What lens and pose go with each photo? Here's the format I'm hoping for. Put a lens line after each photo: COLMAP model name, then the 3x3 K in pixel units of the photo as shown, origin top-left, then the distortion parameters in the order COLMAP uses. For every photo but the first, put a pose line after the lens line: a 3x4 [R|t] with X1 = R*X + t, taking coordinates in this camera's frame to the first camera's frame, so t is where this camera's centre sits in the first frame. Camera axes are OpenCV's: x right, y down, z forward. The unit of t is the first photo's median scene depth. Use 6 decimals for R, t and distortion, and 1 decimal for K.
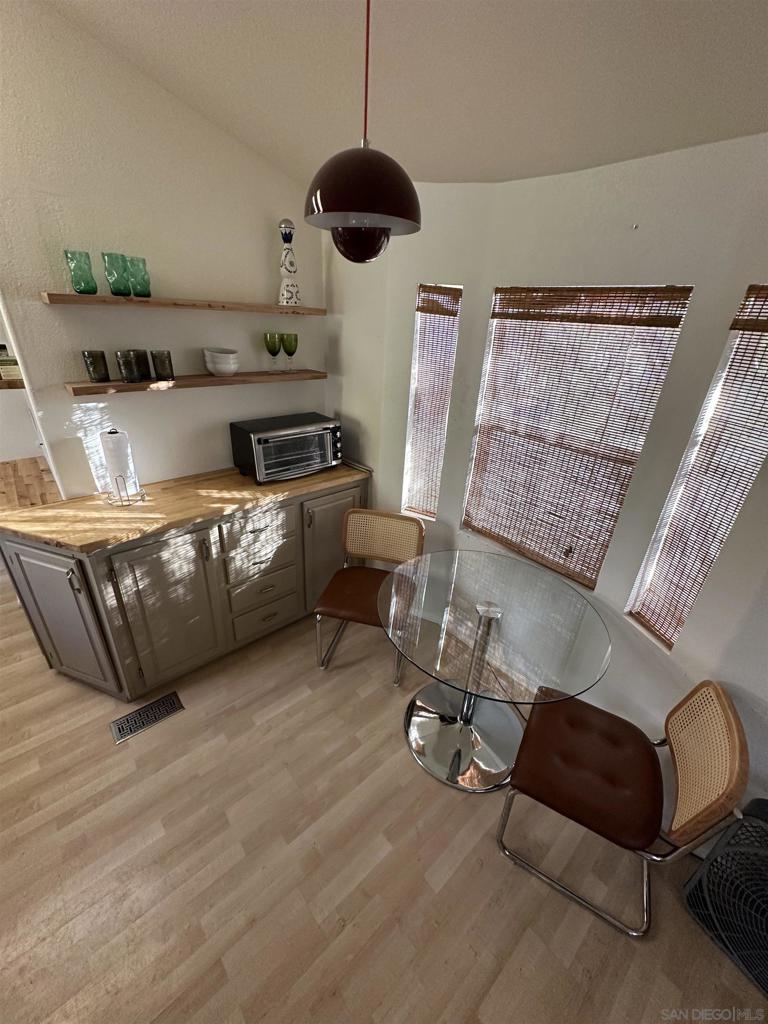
lens RADIAL K [[412.6, 0, 382.6], [0, 412.6, 508.2], [0, 0, 1]] dist [-0.009956, -0.000064]
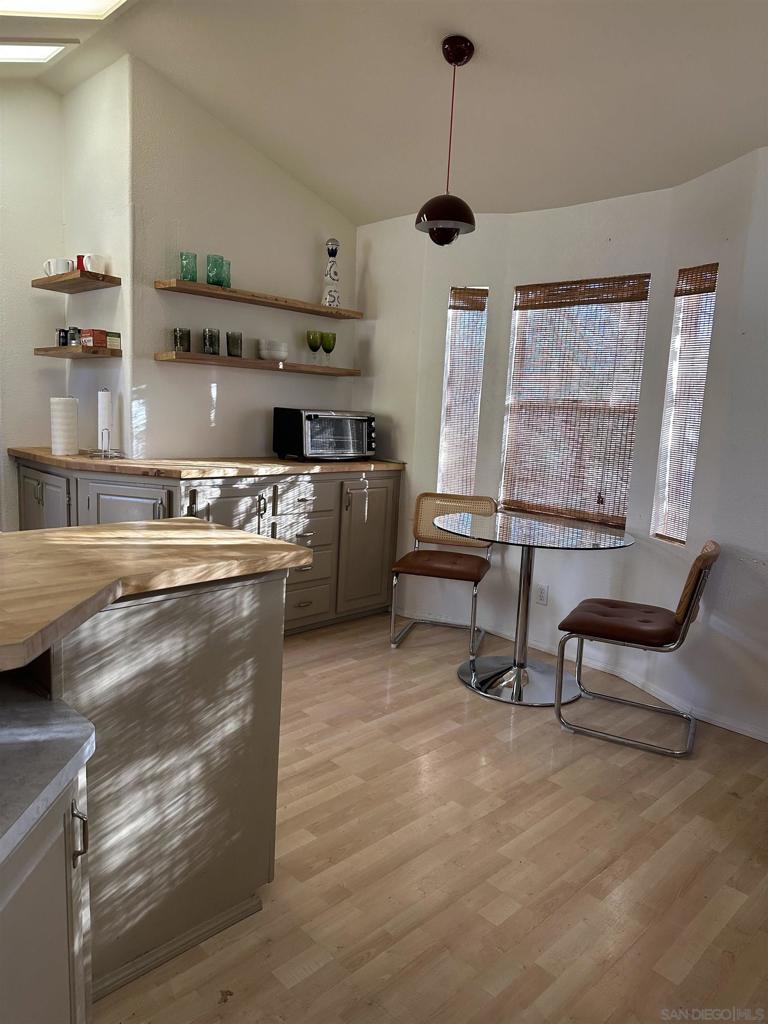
lens RADIAL K [[722.3, 0, 384.0], [0, 722.3, 512.0], [0, 0, 1]] dist [0.103298, -0.176189]
pose [[0.998057, -0.008250, 0.061761, -0.232777], [0.025656, 0.957684, -0.286675, 0.652609], [-0.056783, 0.287702, 0.956035, -0.785278]]
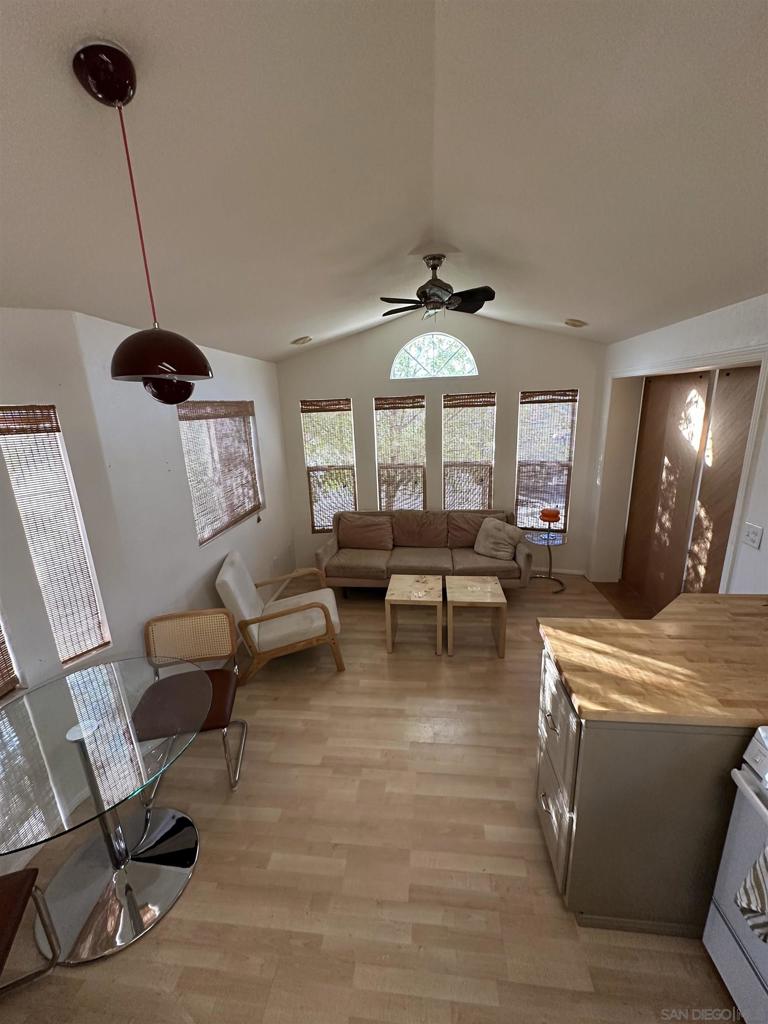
lens RADIAL K [[409.3, 0, 383.5], [0, 409.3, 514.2], [0, 0, 1]] dist [0.007477, -0.000027]
pose [[-0.676152, -0.215077, 0.704671, -0.630016], [0.323457, 0.772683, 0.546202, -0.352681], [-0.661963, 0.597246, -0.452883, 0.580786]]
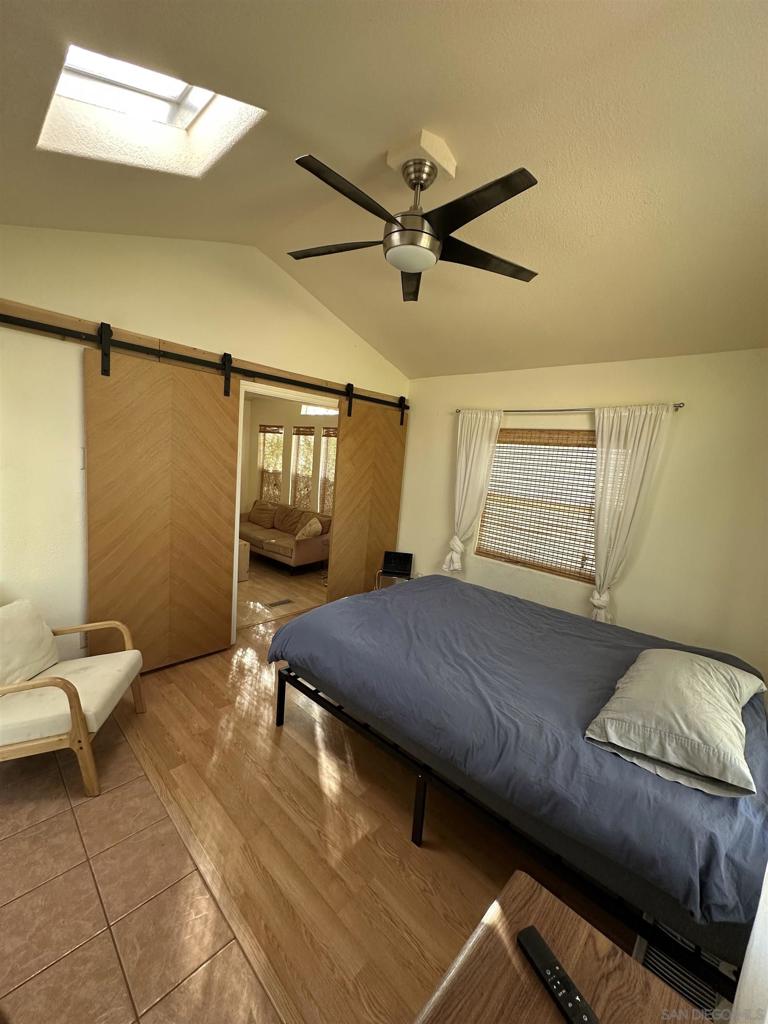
lens RADIAL K [[409.3, 0, 383.5], [0, 409.3, 514.2], [0, 0, 1]] dist [0.007477, -0.000027]
pose [[-0.082575, -0.201288, 0.976045, -2.215879], [0.352729, 0.910090, 0.217528, 0.538134], [-0.932075, 0.362242, -0.004150, -1.169995]]
